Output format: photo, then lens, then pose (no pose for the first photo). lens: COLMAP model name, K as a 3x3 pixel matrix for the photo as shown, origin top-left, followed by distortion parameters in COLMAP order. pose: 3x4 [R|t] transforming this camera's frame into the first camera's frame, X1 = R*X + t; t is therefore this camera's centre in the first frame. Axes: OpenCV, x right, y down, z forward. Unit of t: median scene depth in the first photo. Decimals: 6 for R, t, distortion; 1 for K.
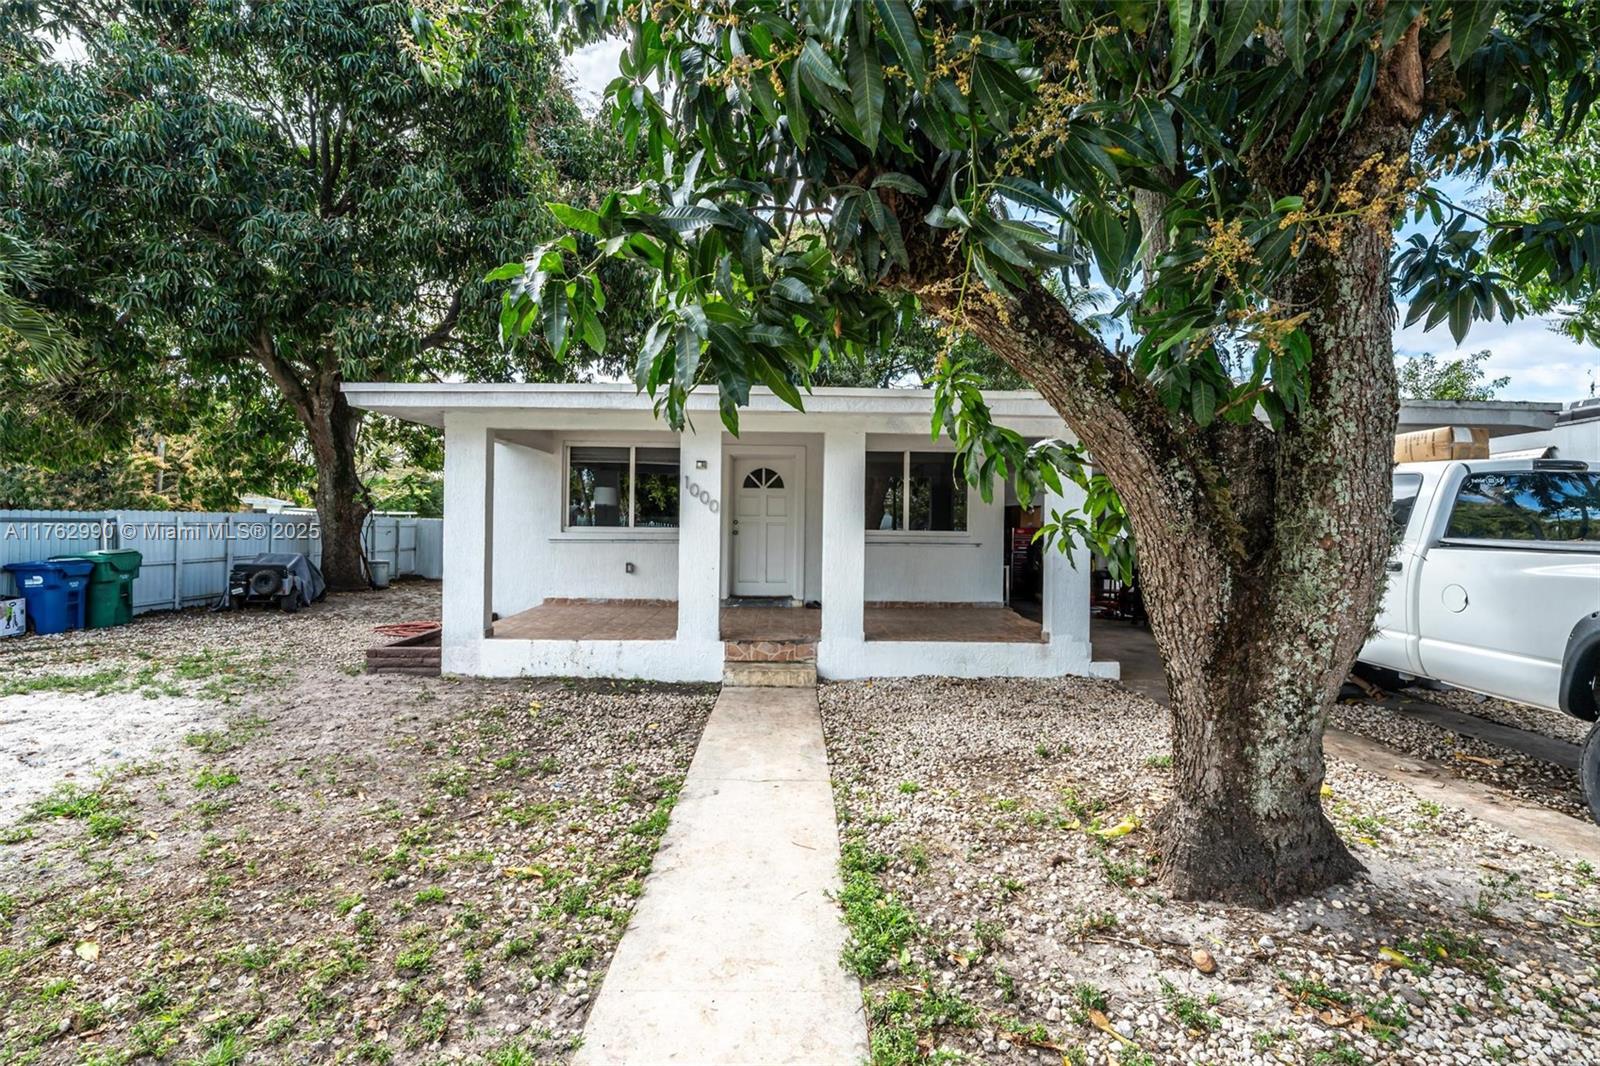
lens RADIAL K [[747.6, 0, 800.0], [0, 747.6, 533.0], [0, 0, 1]] dist [-0.000225, -0.000133]
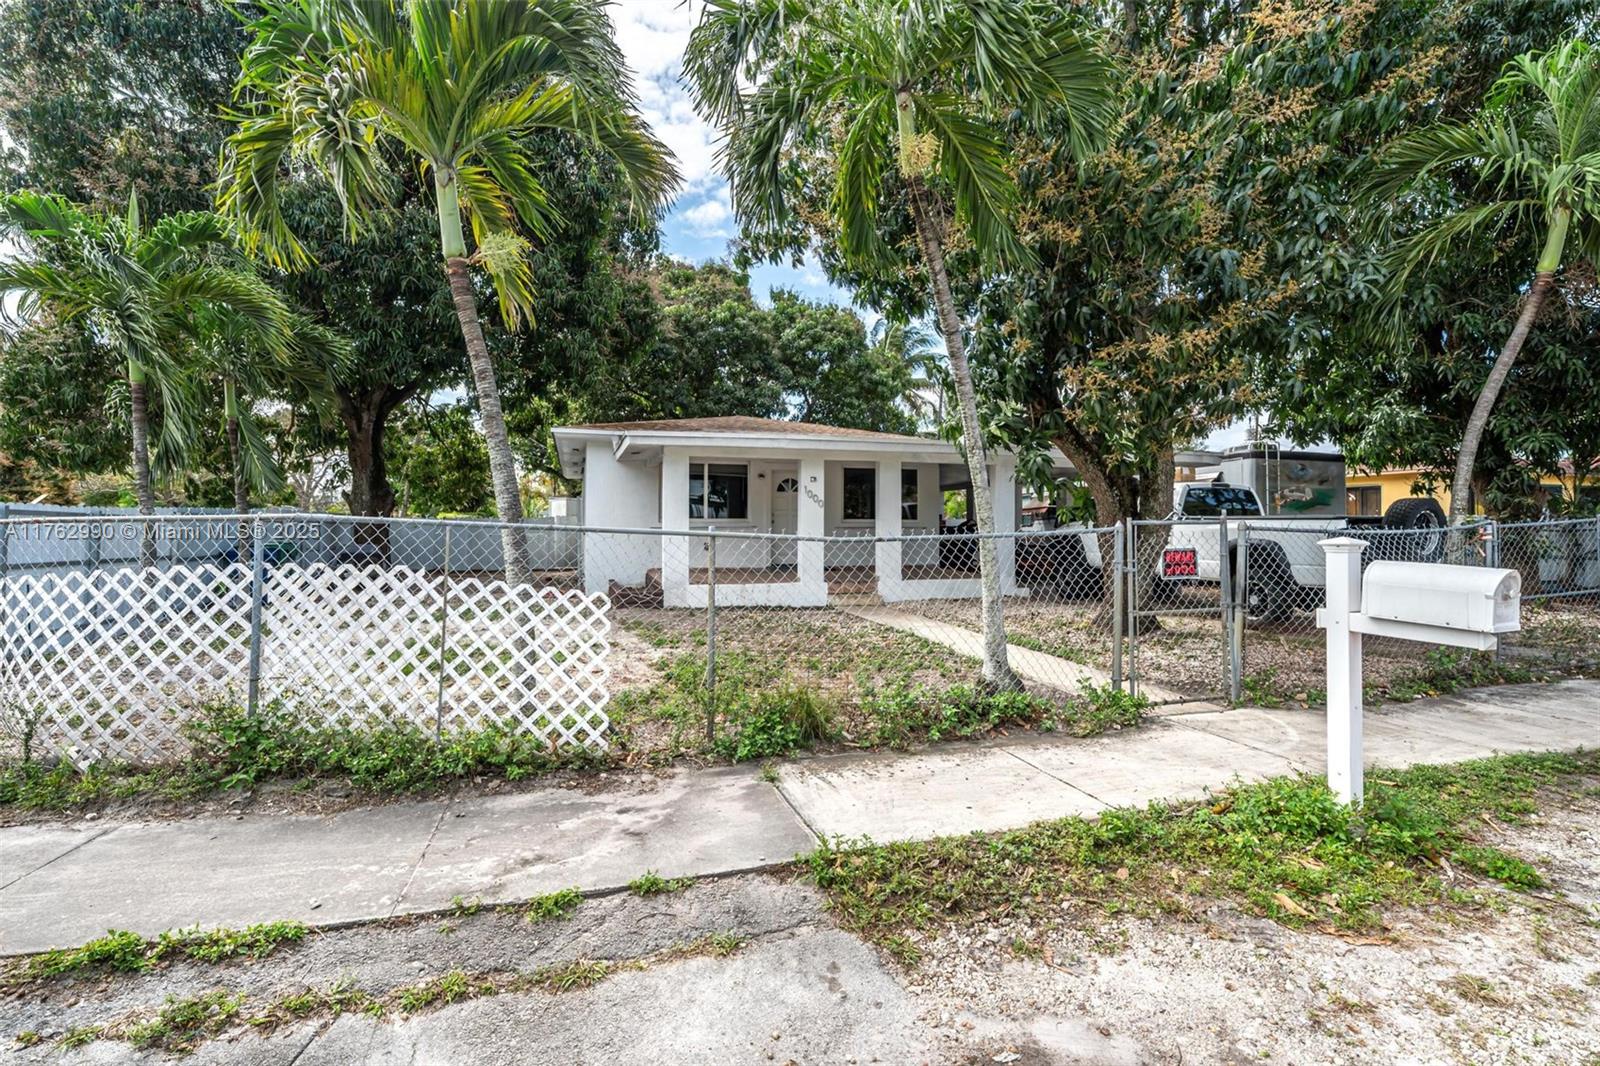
lens RADIAL K [[747.6, 0, 800.0], [0, 747.6, 533.0], [0, 0, 1]] dist [-0.000225, -0.000133]
pose [[0.965515, -0.013125, 0.260015, -0.592633], [0.012404, 0.999913, 0.004412, 0.022967], [-0.260050, -0.001034, 0.965595, -0.627153]]
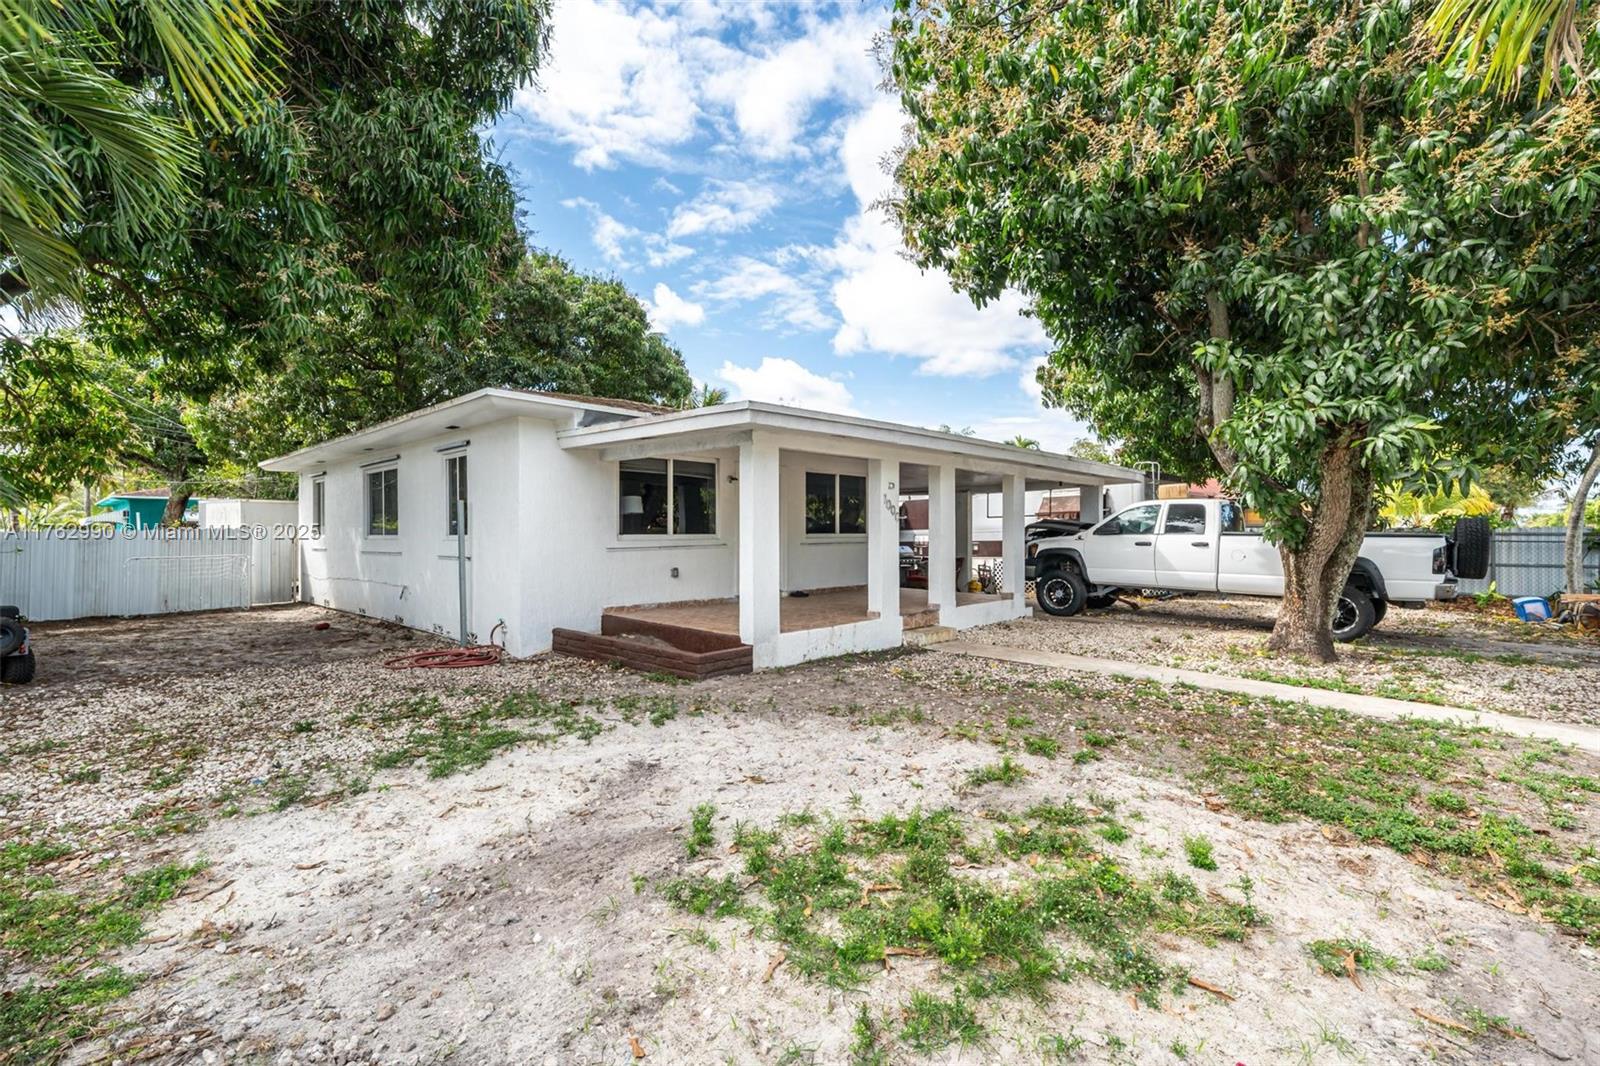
lens RADIAL K [[708.2, 0, 834.2], [0, 708.2, 532.9], [0, 0, 1]] dist [-0.000178, -0.000015]
pose [[0.669406, -0.012623, 0.742790, -1.125206], [0.013086, 0.999901, 0.005200, -0.016577], [-0.742782, 0.006240, 0.669505, 0.205433]]
